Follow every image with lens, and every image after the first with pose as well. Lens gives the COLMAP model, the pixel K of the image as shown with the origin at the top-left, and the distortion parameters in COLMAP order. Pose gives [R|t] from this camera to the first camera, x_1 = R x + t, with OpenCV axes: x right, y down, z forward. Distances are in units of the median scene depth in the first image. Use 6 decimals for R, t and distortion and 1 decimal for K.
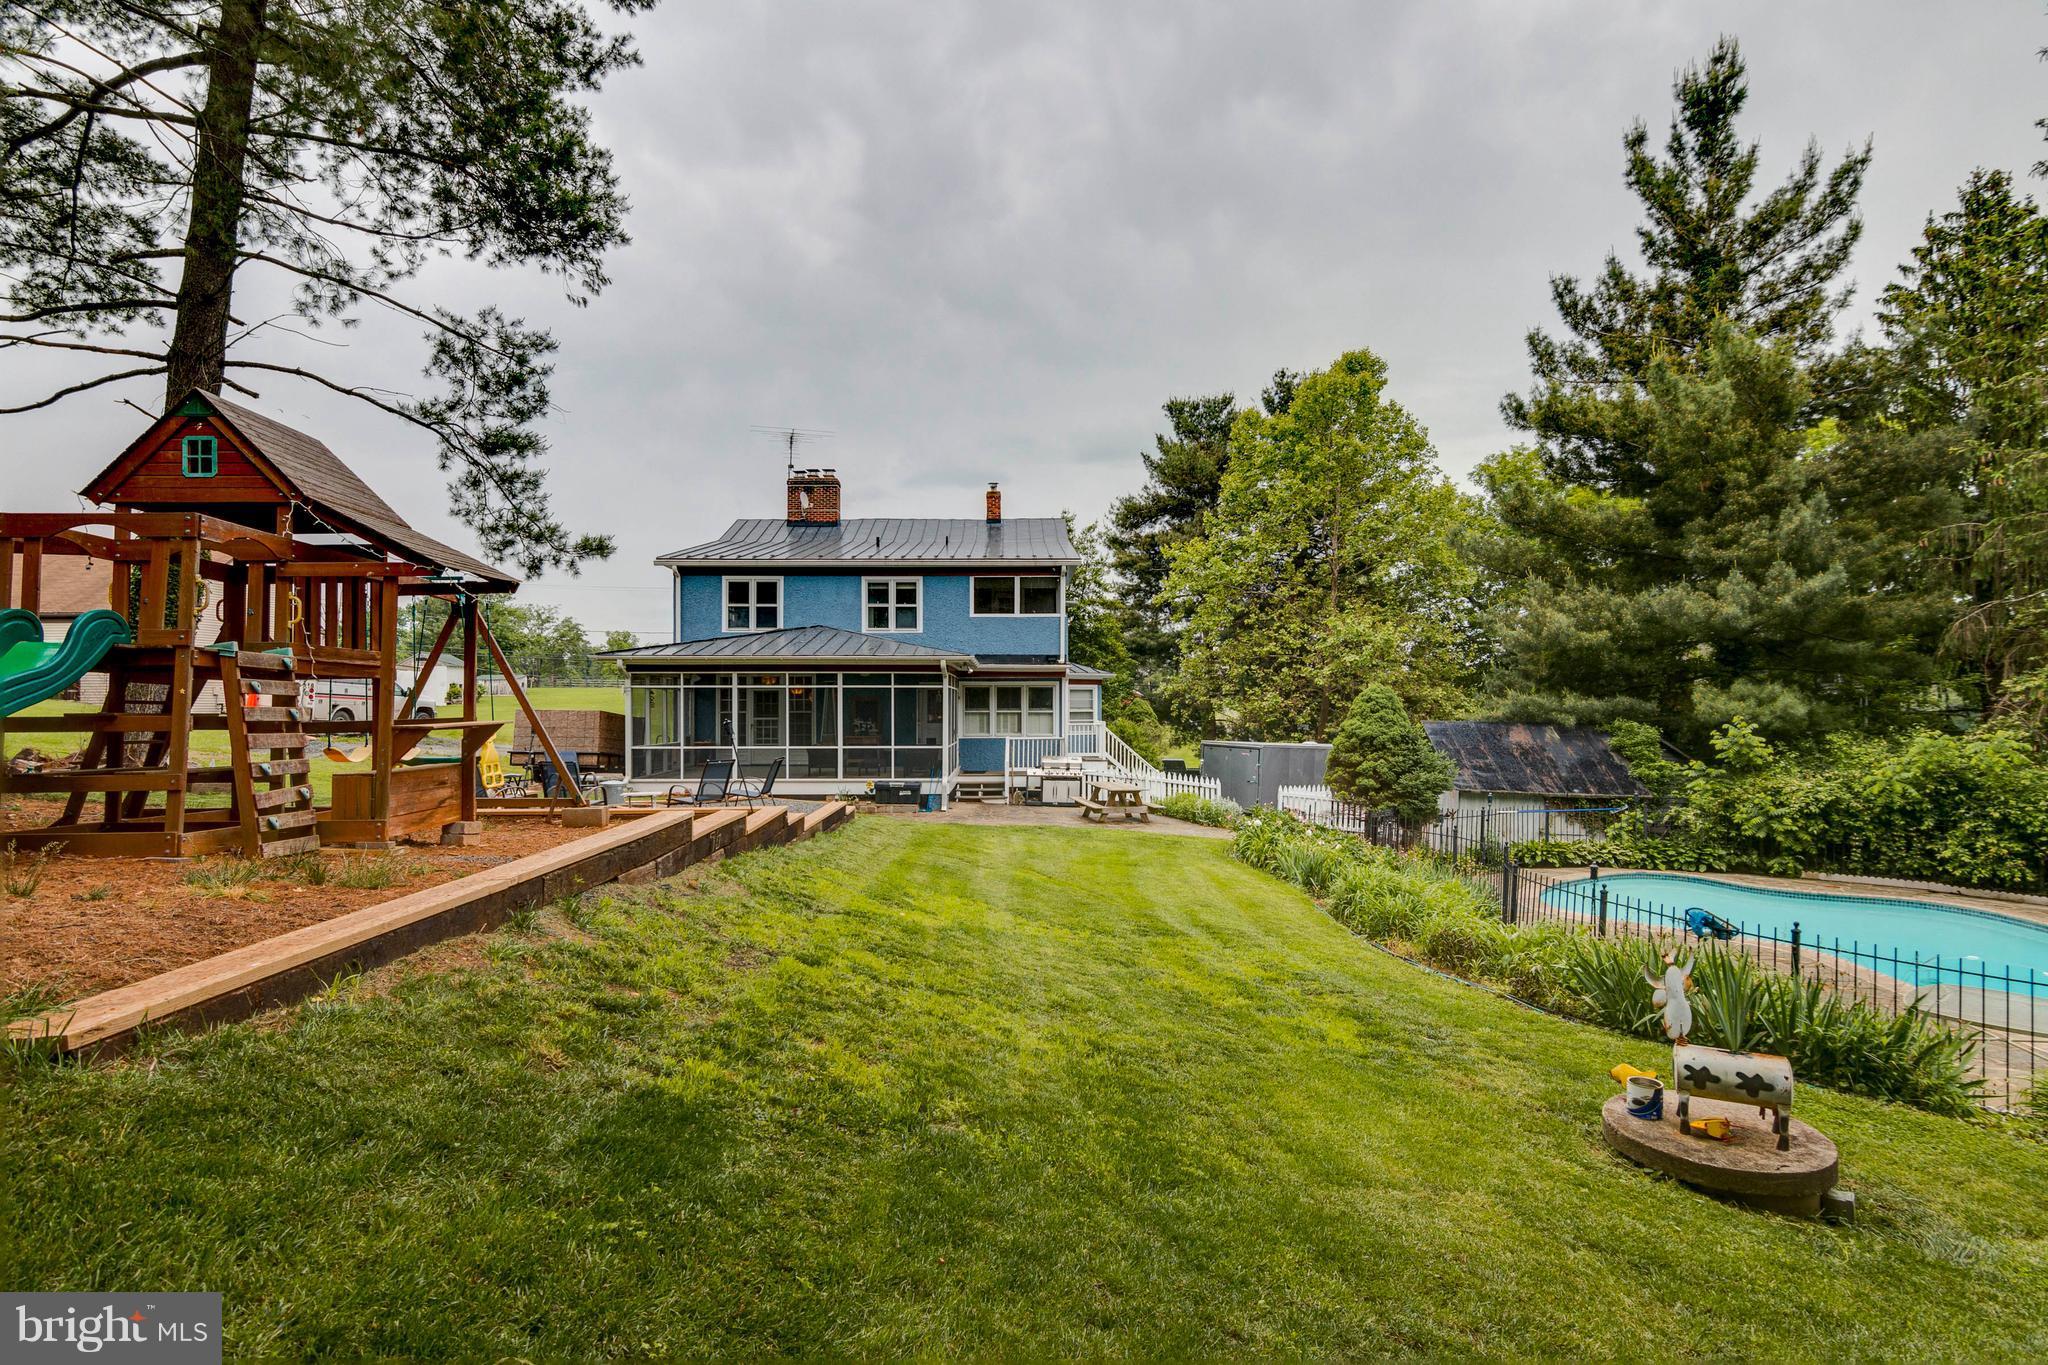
lens RADIAL K [[1030.0, 0, 1024.0], [0, 1030.0, 682.5], [0, 0, 1]] dist [0.000764, 0.000320]
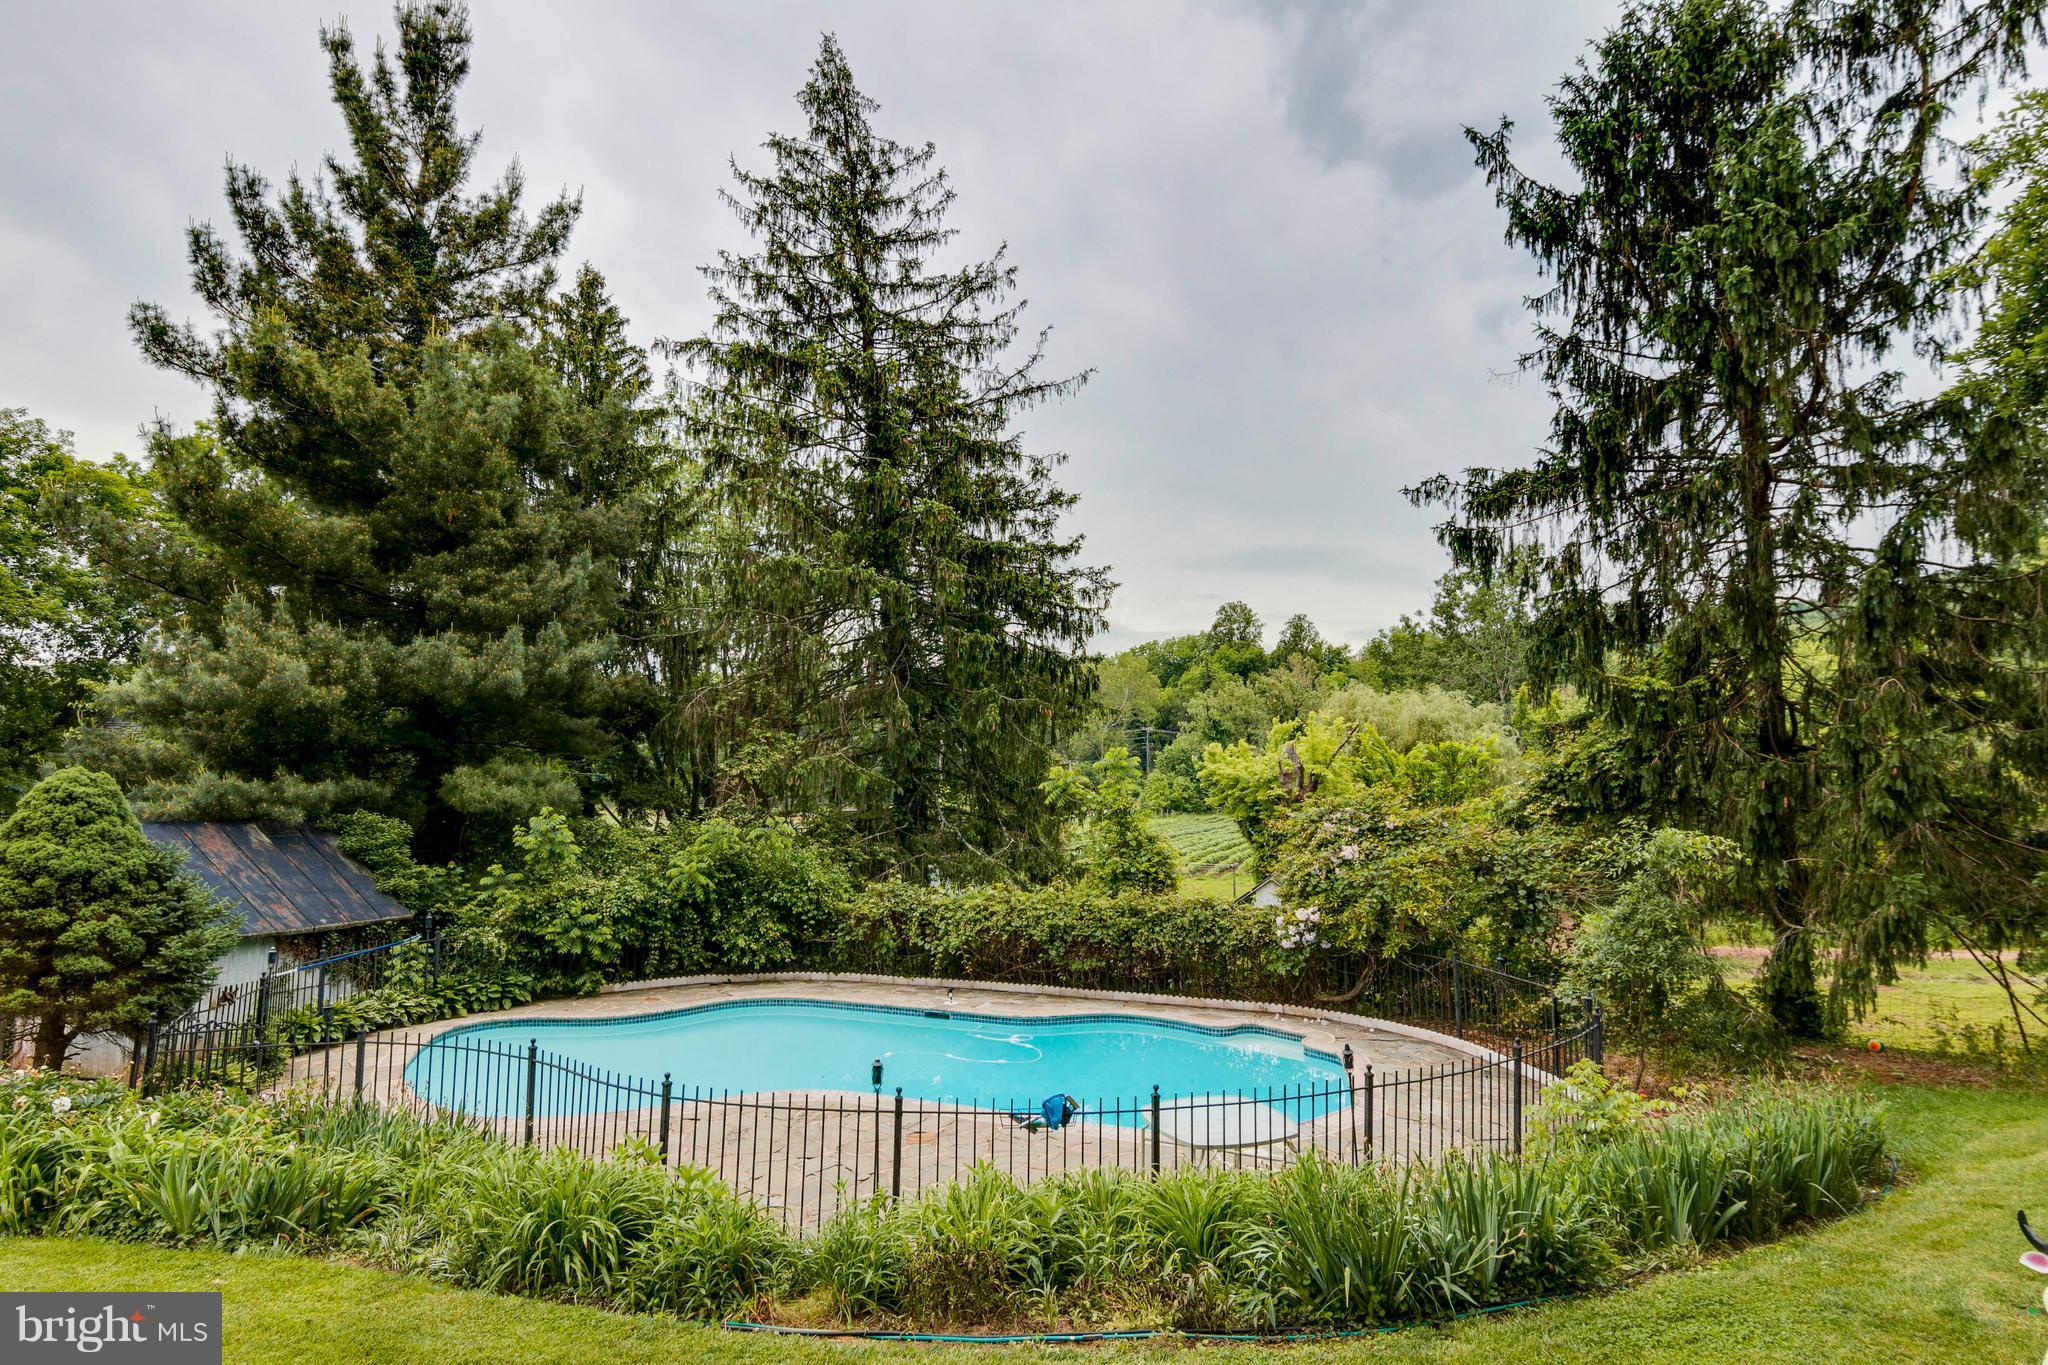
lens RADIAL K [[1167.2, 0, 1024.0], [0, 1167.2, 682.5], [0, 0, 1]] dist [-0.002035, 0.000265]
pose [[0.256301, 0.067452, 0.964241, -0.106170], [-0.026066, 0.997682, -0.062863, -0.016608], [-0.966246, -0.009022, 0.257465, 0.384730]]
